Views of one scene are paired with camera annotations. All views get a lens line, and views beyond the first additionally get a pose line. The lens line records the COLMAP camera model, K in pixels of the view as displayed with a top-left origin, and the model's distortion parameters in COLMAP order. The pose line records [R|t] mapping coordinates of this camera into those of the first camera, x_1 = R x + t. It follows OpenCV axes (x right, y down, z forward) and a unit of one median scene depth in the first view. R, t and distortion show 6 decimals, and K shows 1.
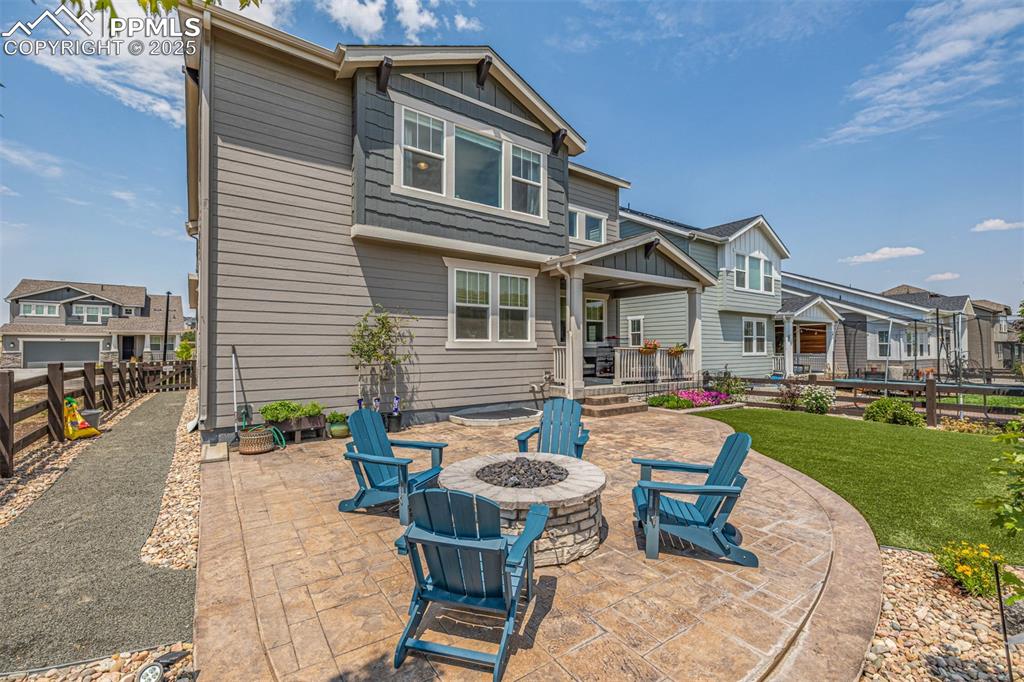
lens RADIAL K [[434.0, 0, 512.0], [0, 434.0, 341.0], [0, 0, 1]] dist [0.001212, 0.000565]
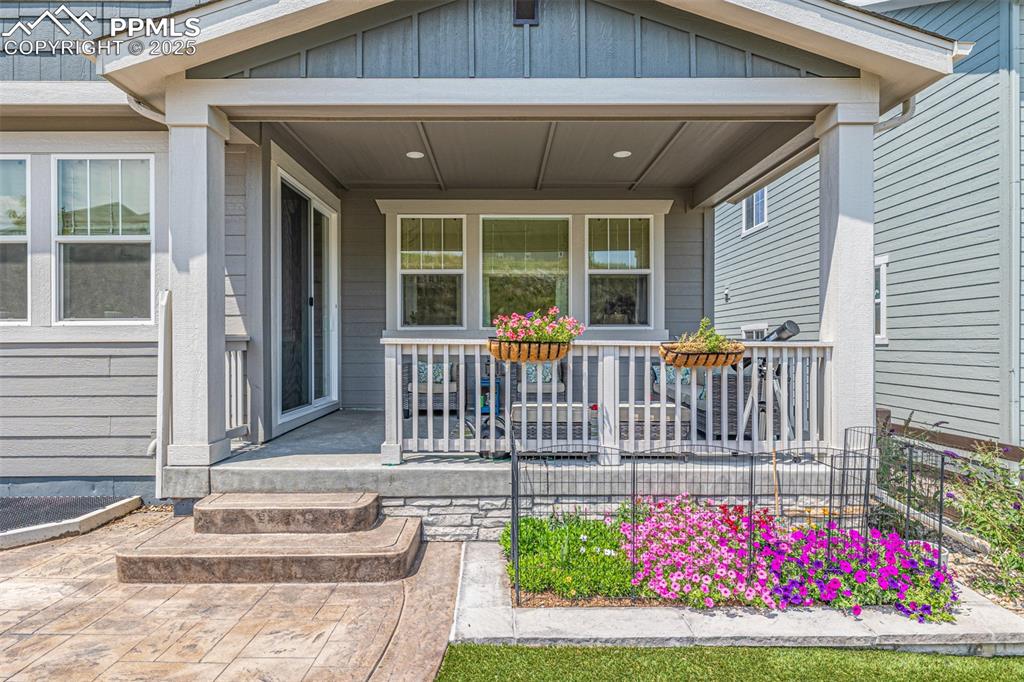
lens RADIAL K [[536.1, 0, 512.0], [0, 536.1, 341.0], [0, 0, 1]] dist [0.004323, 0.000361]
pose [[0.815416, -0.004163, -0.578860, 0.643272], [0.011129, 0.999902, 0.008487, 0.017504], [0.578768, -0.013363, 0.815383, 0.901114]]
